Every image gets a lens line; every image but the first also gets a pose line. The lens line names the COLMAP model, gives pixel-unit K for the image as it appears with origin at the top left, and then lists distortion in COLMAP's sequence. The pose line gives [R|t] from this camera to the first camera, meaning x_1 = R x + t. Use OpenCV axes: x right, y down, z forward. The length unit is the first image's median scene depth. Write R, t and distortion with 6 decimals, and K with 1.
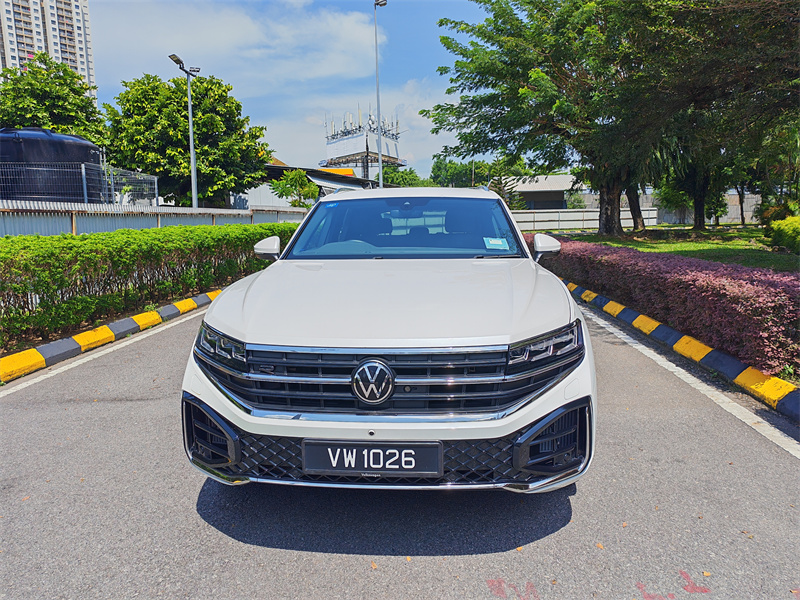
lens RADIAL K [[559.6, 0, 409.0], [0, 559.6, 279.2], [0, 0, 1]] dist [0.002813, -0.020179]
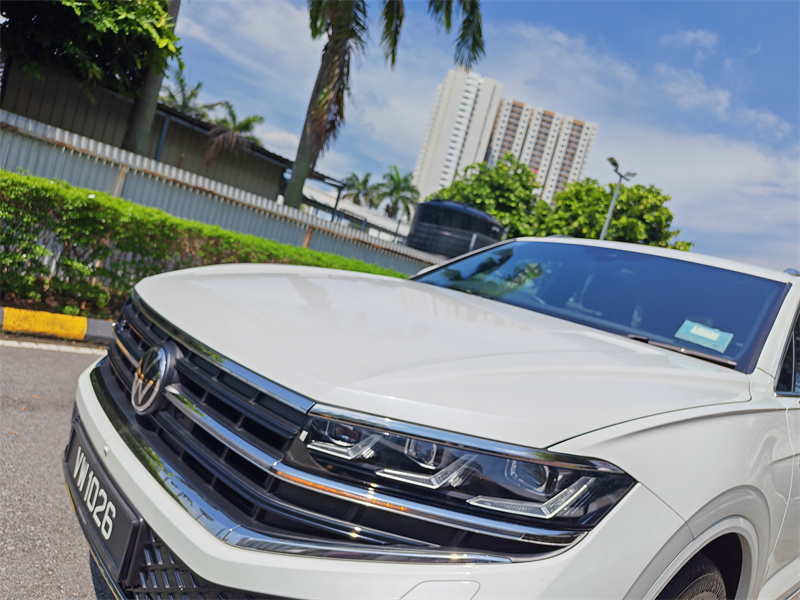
lens RADIAL K [[559.6, 0, 400.2], [0, 559.6, 301.6], [0, 0, 1]] dist [0.002813, -0.020179]
pose [[0.683324, 0.220101, -0.696149, 0.213547], [-0.338354, 0.940375, -0.034803, 0.011921], [0.646981, 0.259326, 0.717053, 0.301616]]
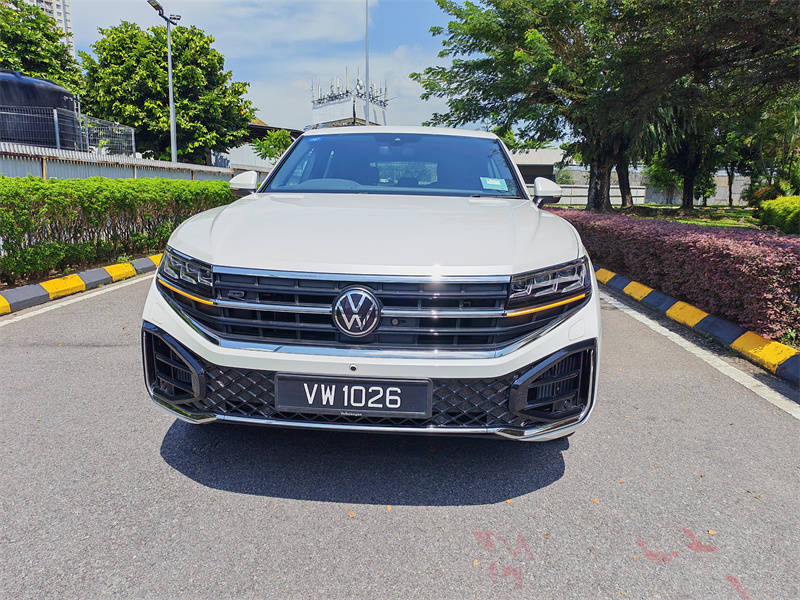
lens RADIAL K [[559.6, 0, 400.6], [0, 559.6, 293.5], [0, 0, 1]] dist [0.002813, -0.020179]
pose [[0.999304, 0.033122, 0.017188, -0.003880], [-0.034287, 0.996767, 0.072661, 0.032761], [-0.014726, -0.073200, 0.997209, 0.044060]]
